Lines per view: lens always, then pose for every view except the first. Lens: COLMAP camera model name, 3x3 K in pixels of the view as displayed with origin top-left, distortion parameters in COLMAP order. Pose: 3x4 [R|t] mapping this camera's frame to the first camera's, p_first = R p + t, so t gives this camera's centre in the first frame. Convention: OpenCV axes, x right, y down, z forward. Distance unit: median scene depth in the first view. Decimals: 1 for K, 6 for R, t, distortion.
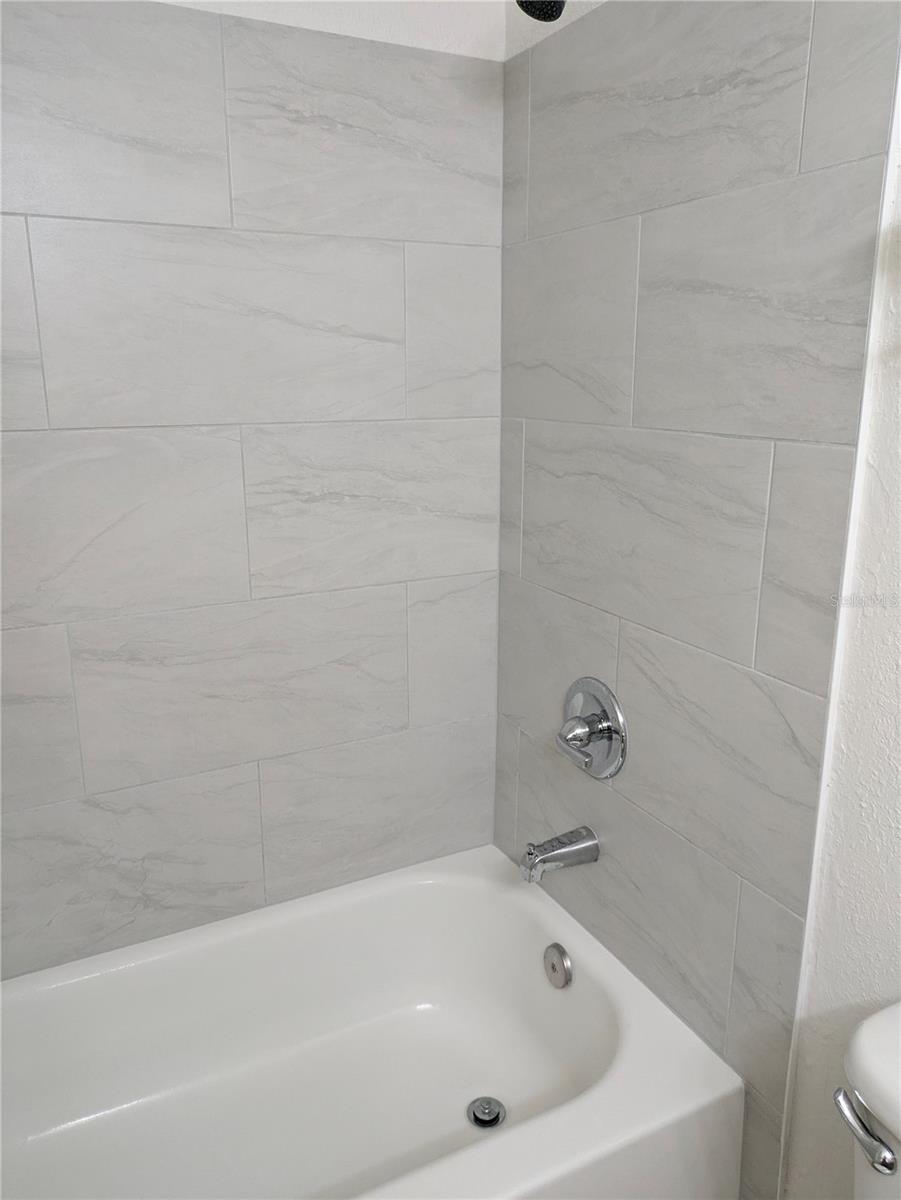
lens RADIAL K [[887.8, 0, 451.1], [0, 887.8, 590.1], [0, 0, 1]] dist [0.042053, -0.032357]
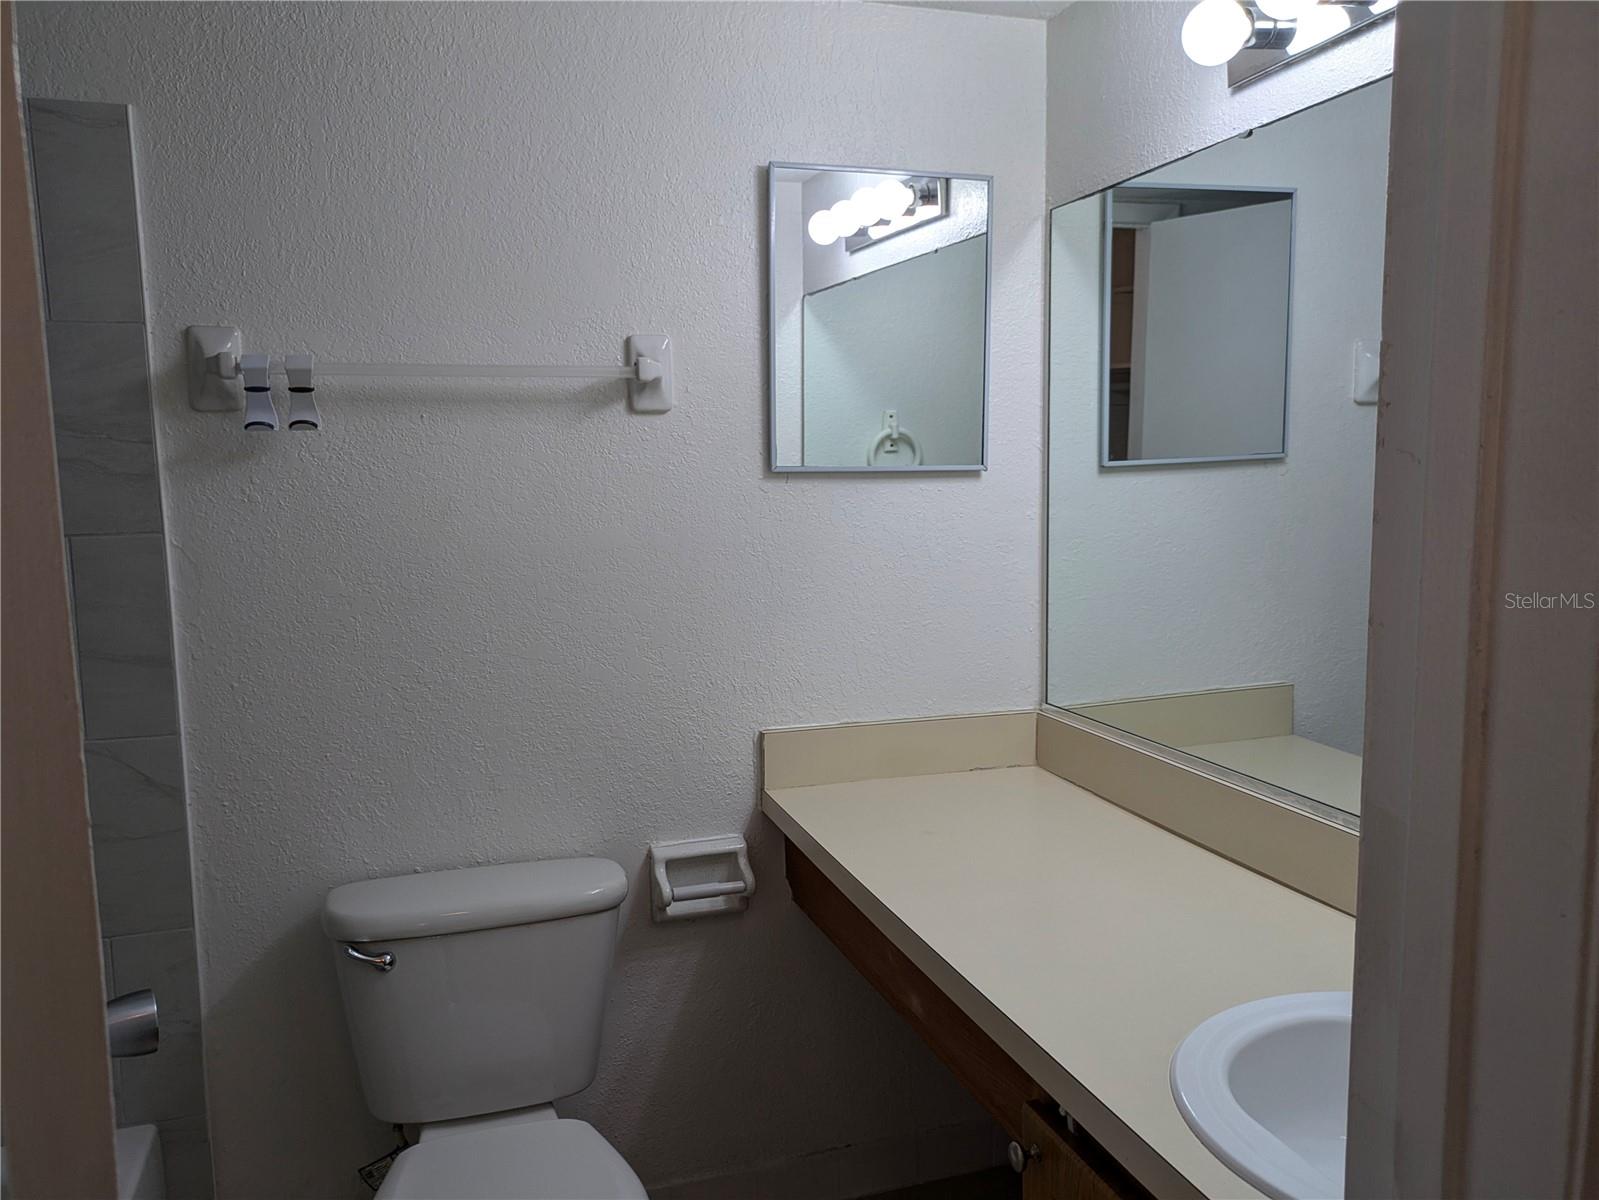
lens RADIAL K [[1183.0, 0, 799.2], [0, 1183.0, 600.2], [0, 0, 1]] dist [0.042053, -0.032357]
pose [[0.144632, -0.123737, 0.981718, -1.061676], [0.252506, 0.963917, 0.084292, 0.020335], [-0.956725, 0.235698, 0.170657, -0.151047]]
